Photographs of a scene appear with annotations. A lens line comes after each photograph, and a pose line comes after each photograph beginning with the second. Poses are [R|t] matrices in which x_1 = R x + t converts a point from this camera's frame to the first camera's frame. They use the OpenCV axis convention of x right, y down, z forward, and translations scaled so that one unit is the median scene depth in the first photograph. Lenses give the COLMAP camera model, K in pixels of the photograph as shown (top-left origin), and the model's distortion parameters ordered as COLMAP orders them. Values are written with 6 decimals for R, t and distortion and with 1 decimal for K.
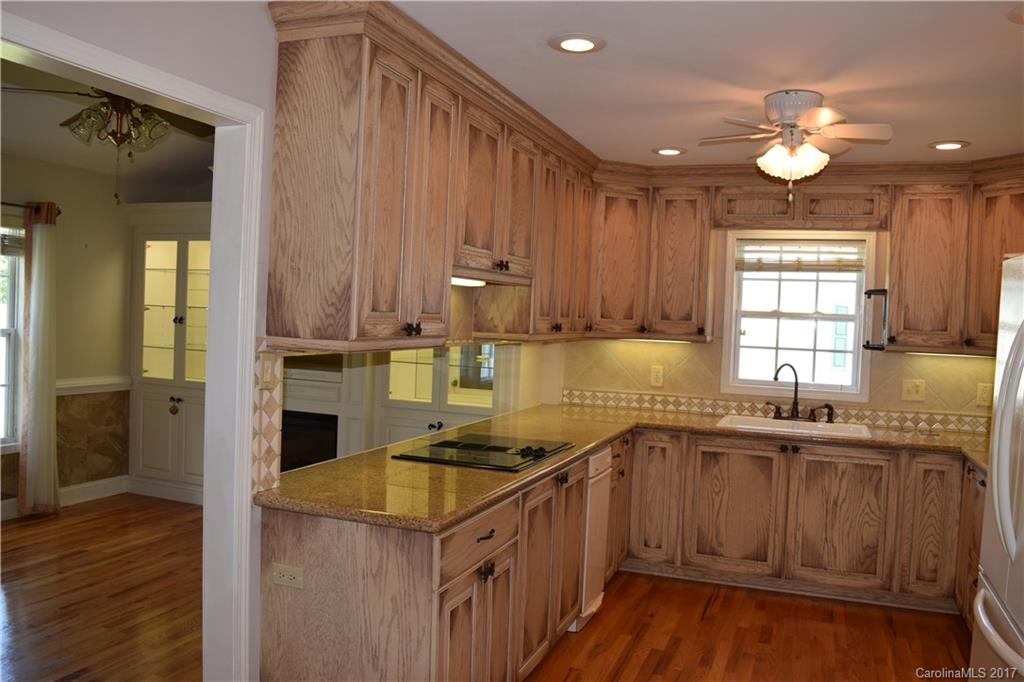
lens RADIAL K [[812.3, 0, 512.4], [0, 812.3, 337.4], [0, 0, 1]] dist [-0.081582, 0.007417]
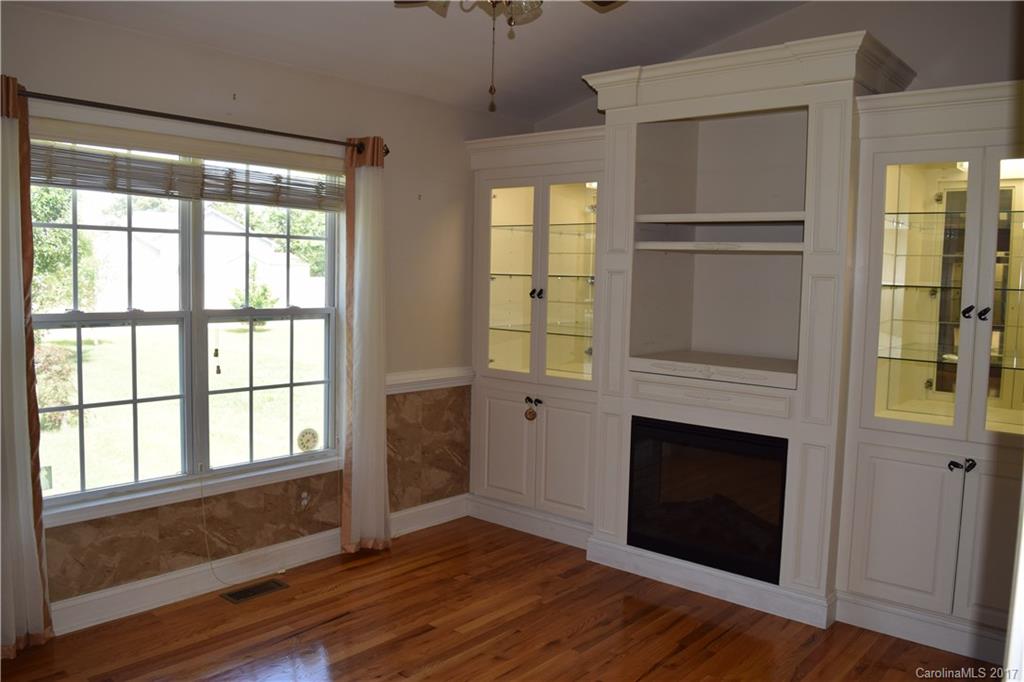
lens RADIAL K [[812.3, 0, 512.4], [0, 812.3, 337.4], [0, 0, 1]] dist [-0.081582, 0.007417]
pose [[0.942889, 0.007636, -0.333021, -0.198950], [0.005464, 0.999248, 0.038383, -0.010740], [0.333064, -0.038010, 0.942138, 0.301673]]
